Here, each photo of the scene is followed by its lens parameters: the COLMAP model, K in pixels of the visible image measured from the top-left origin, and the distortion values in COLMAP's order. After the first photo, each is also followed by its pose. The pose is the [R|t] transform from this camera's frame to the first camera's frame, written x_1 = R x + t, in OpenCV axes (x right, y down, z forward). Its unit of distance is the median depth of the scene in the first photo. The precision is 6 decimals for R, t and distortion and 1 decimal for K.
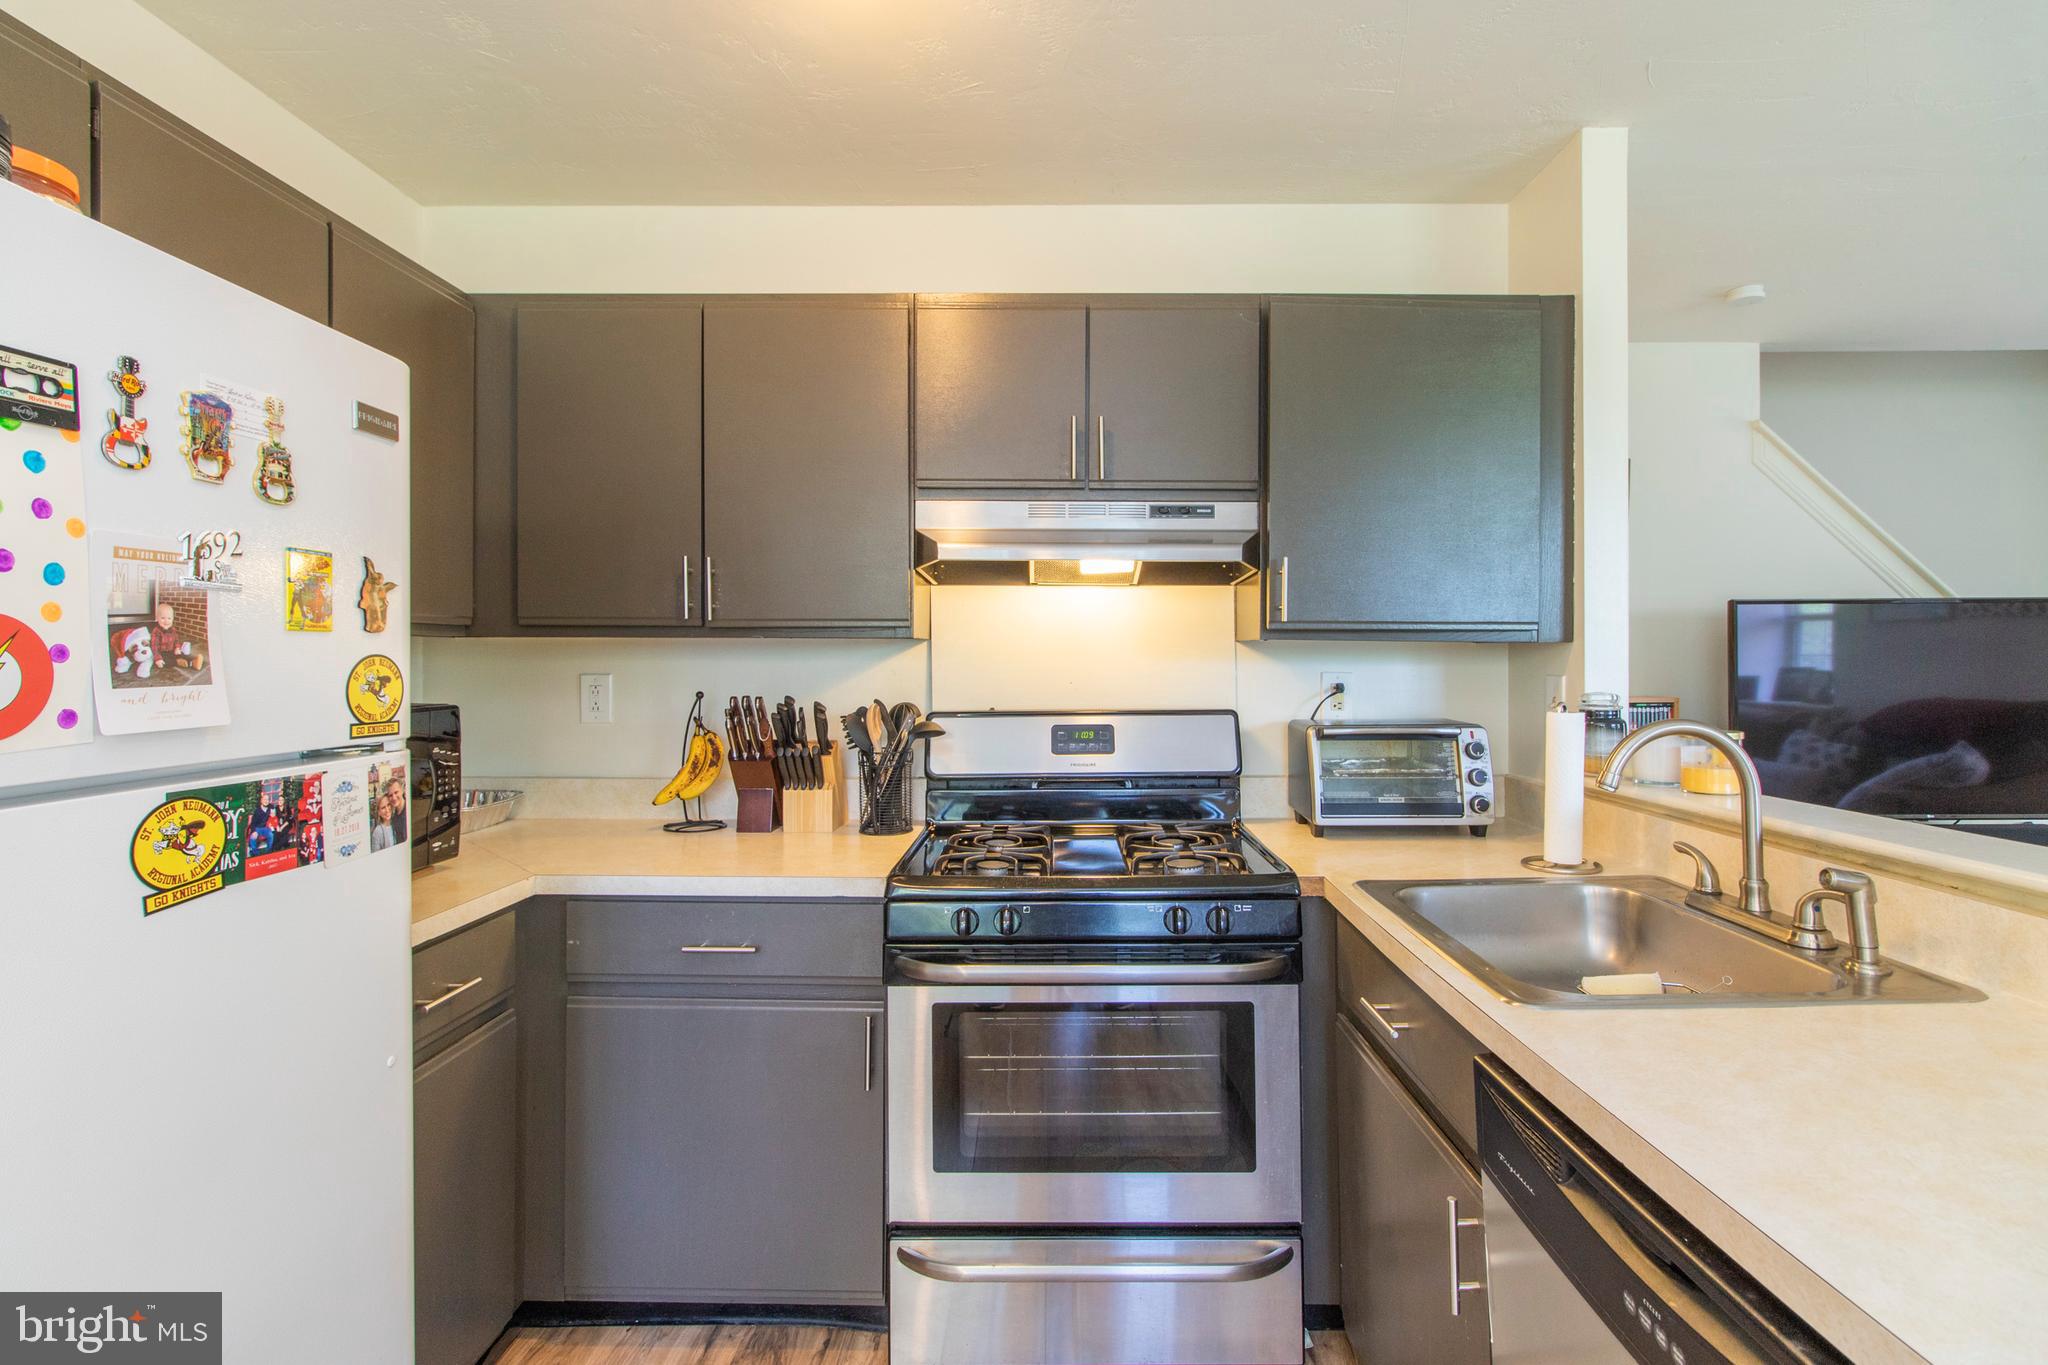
lens RADIAL K [[954.6, 0, 1036.3], [0, 954.6, 656.9], [0, 0, 1]] dist [-0.001002, 0.001297]
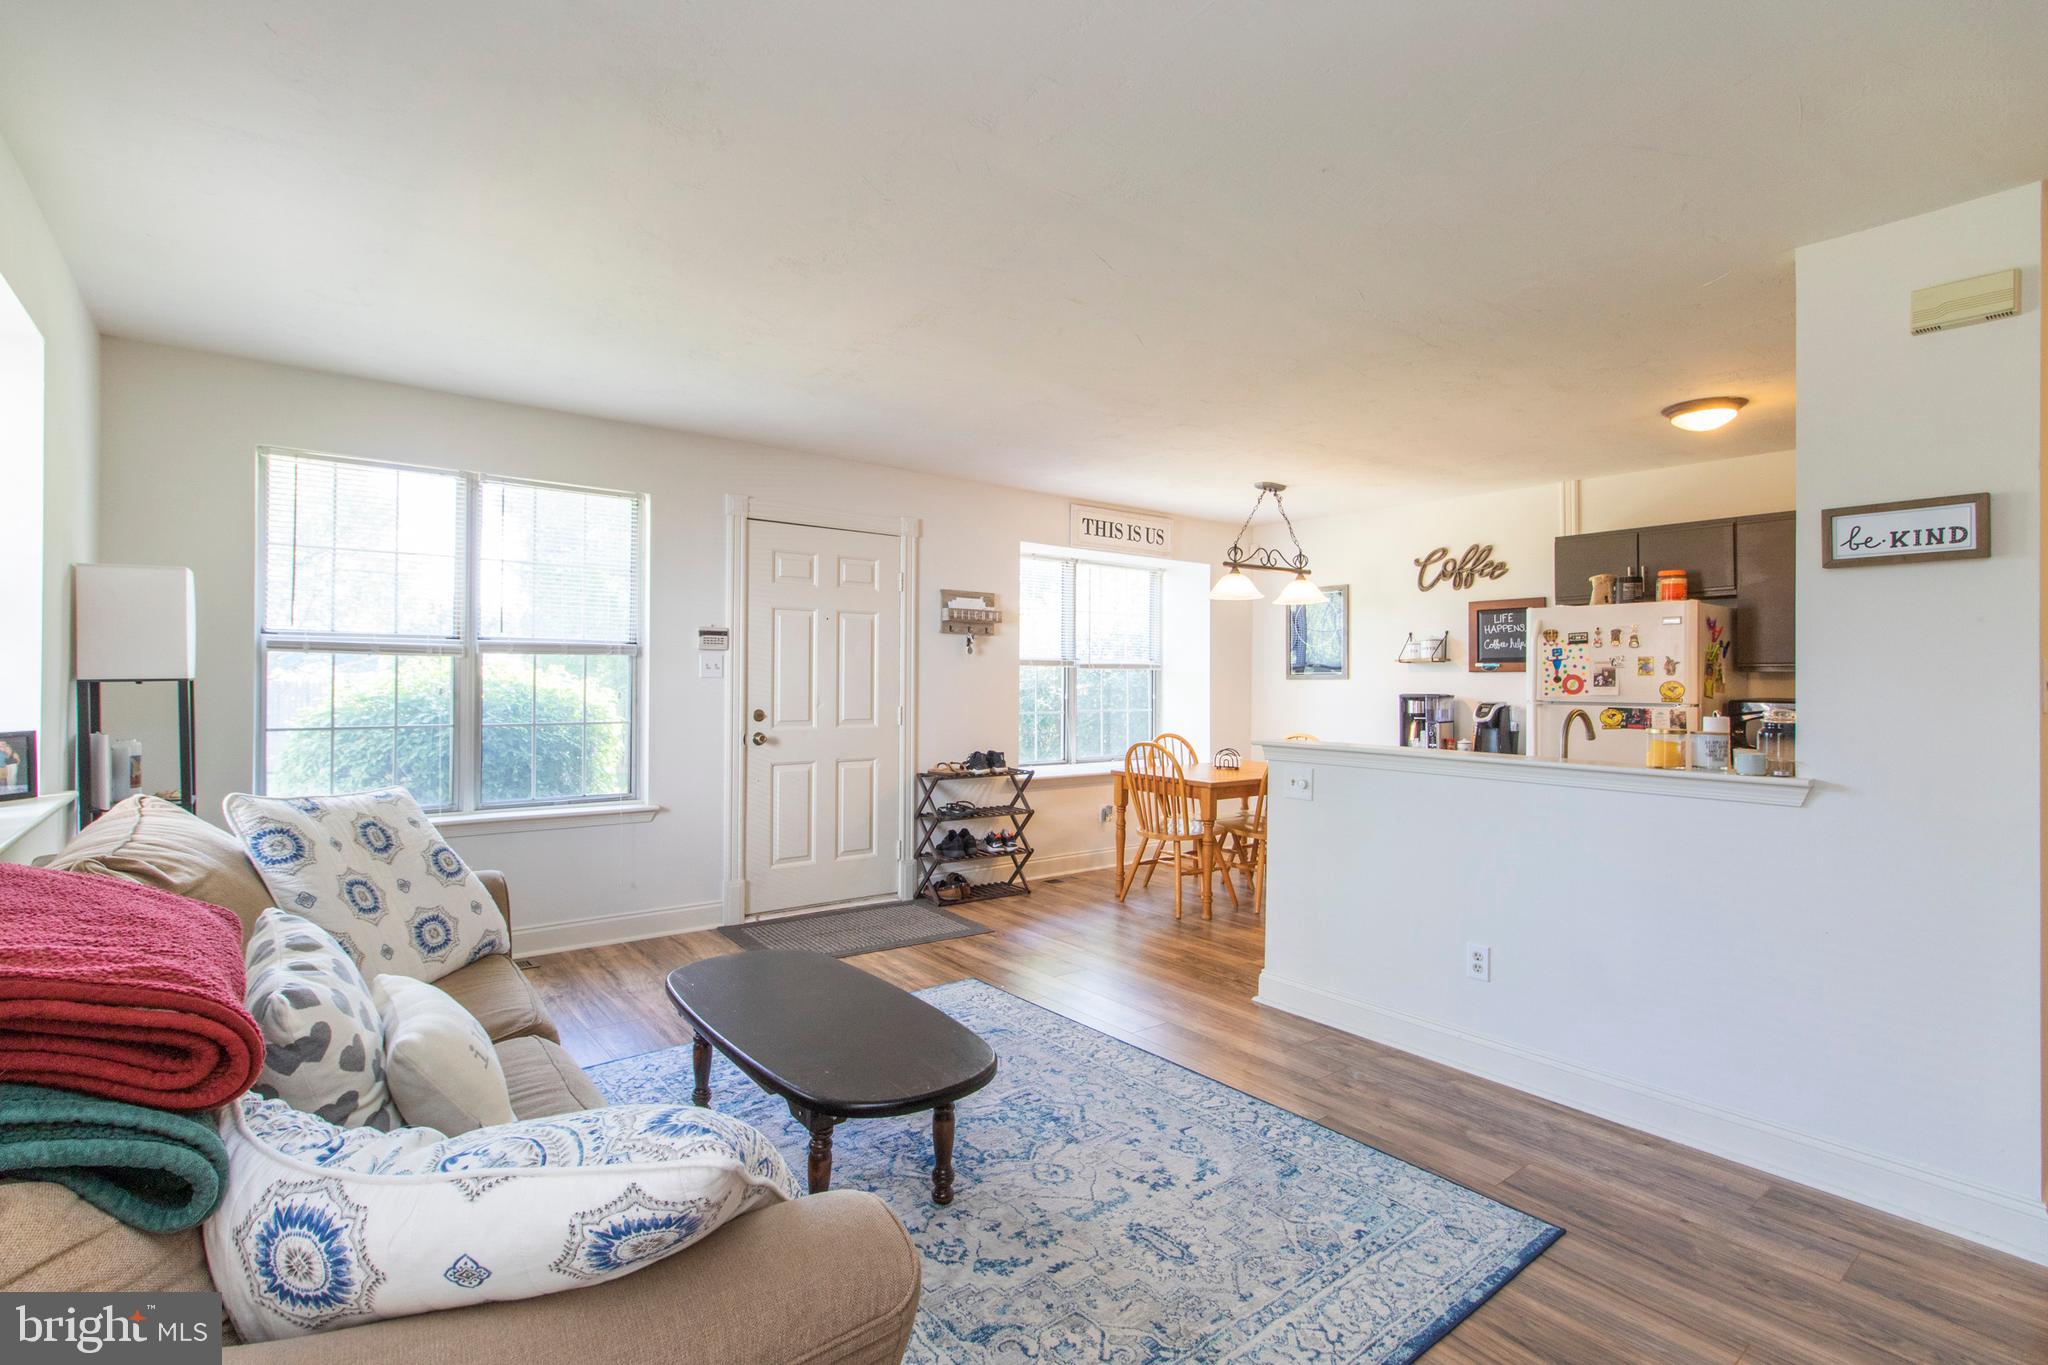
lens RADIAL K [[954.6, 0, 987.3], [0, 954.6, 676.3], [0, 0, 1]] dist [-0.001002, 0.001297]
pose [[-0.787570, -0.003284, -0.616217, 2.573344], [-0.001238, 0.999992, -0.003746, -0.002128], [0.616224, -0.002187, -0.787568, 1.555125]]
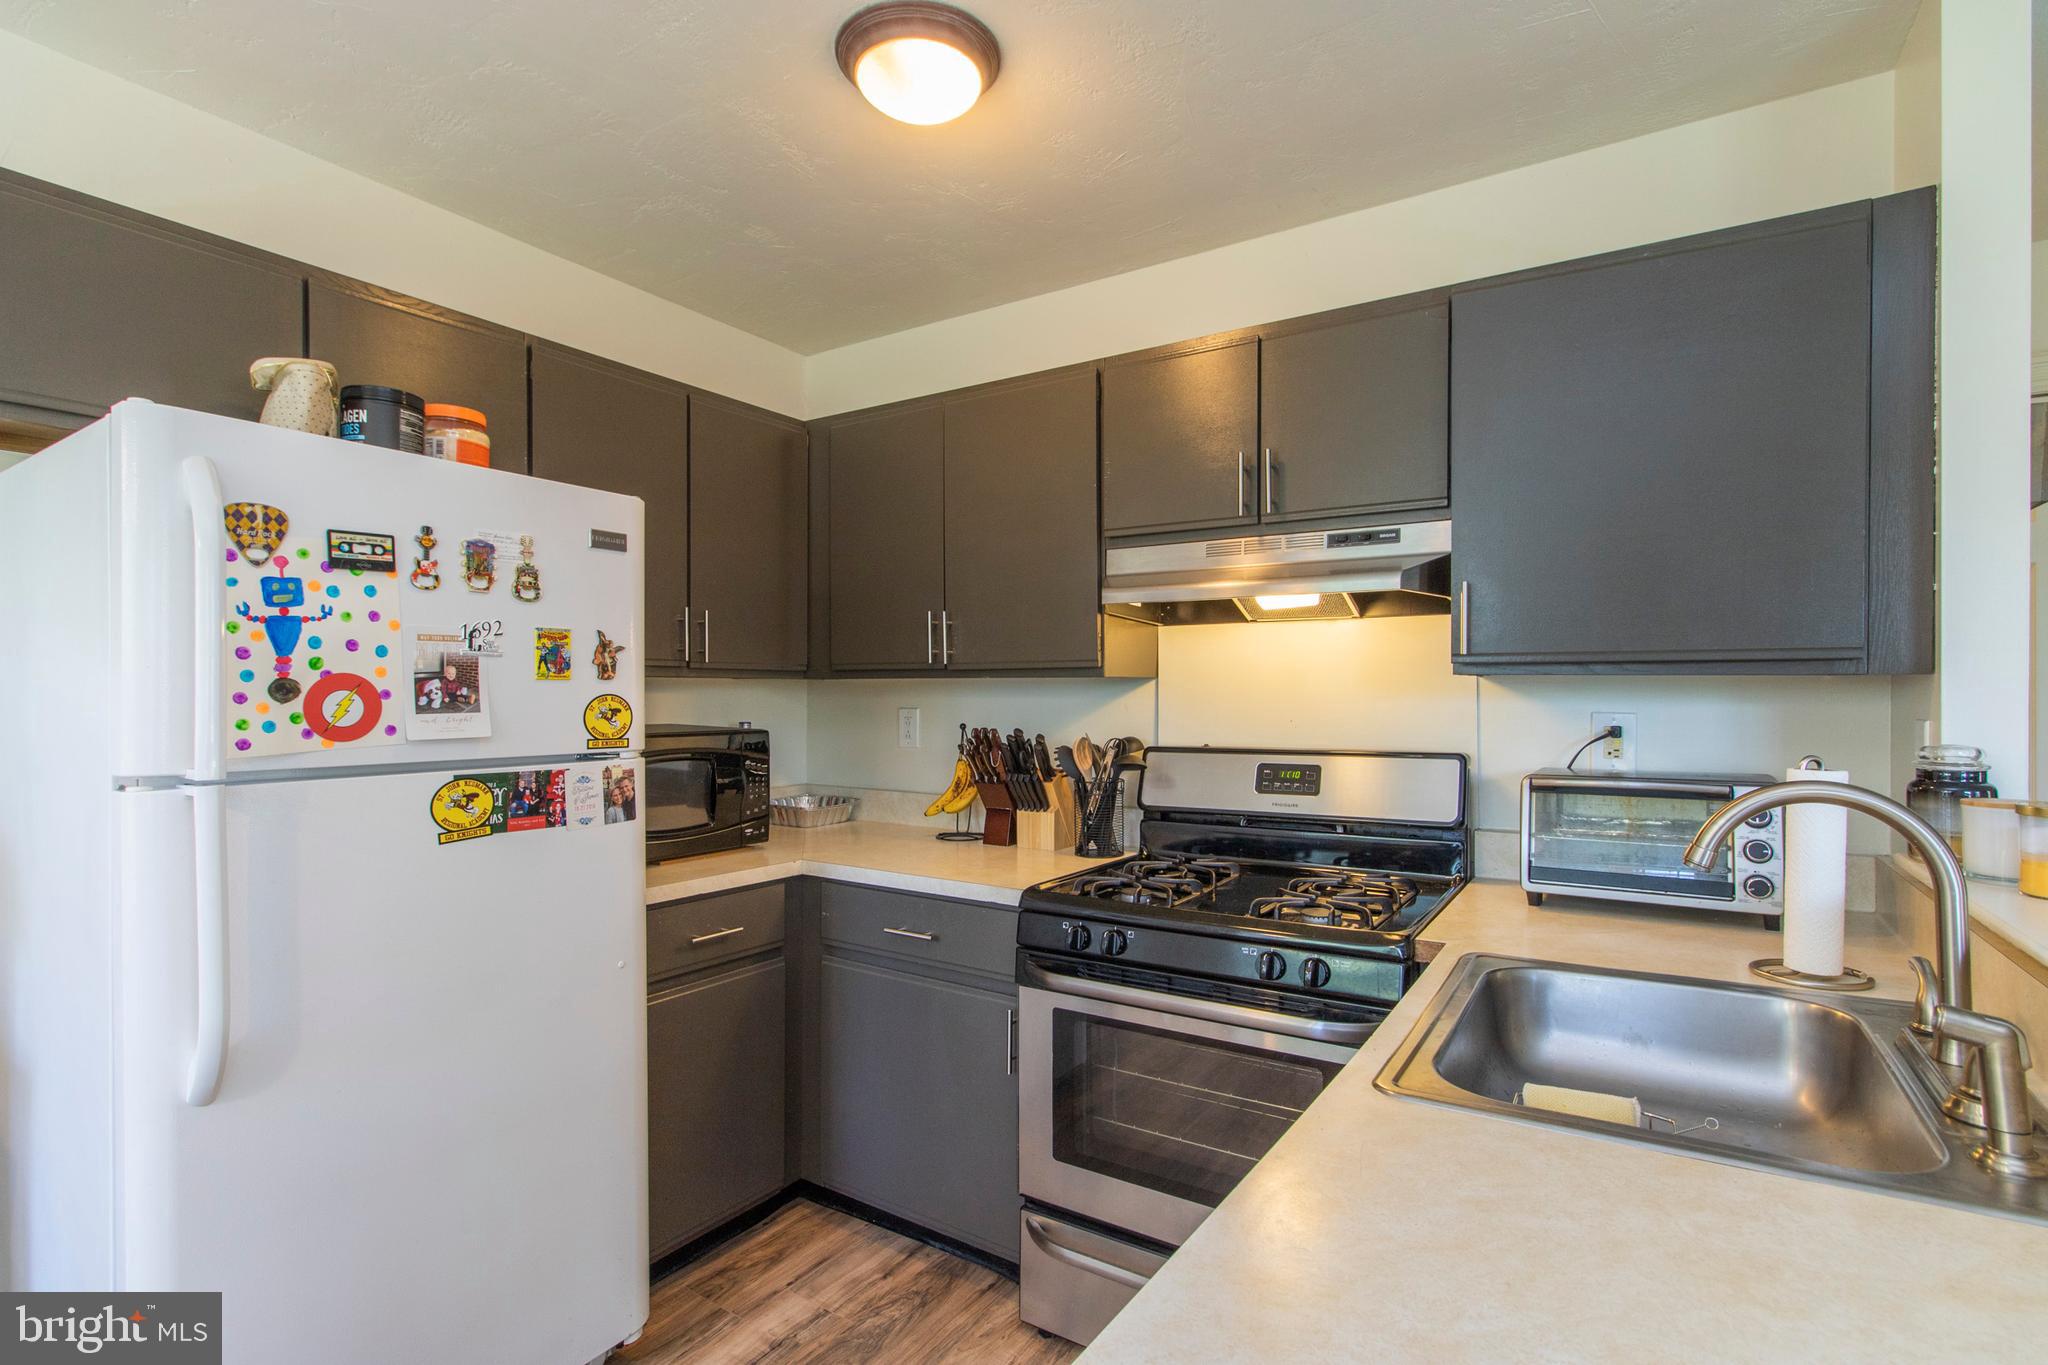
lens RADIAL K [[954.6, 0, 1027.9], [0, 954.6, 699.8], [0, 0, 1]] dist [-0.001002, 0.001297]
pose [[0.846127, 0.003545, -0.532969, 0.452879], [0.000955, 0.999966, 0.008168, -0.003433], [0.532980, -0.007420, 0.846095, 0.048865]]
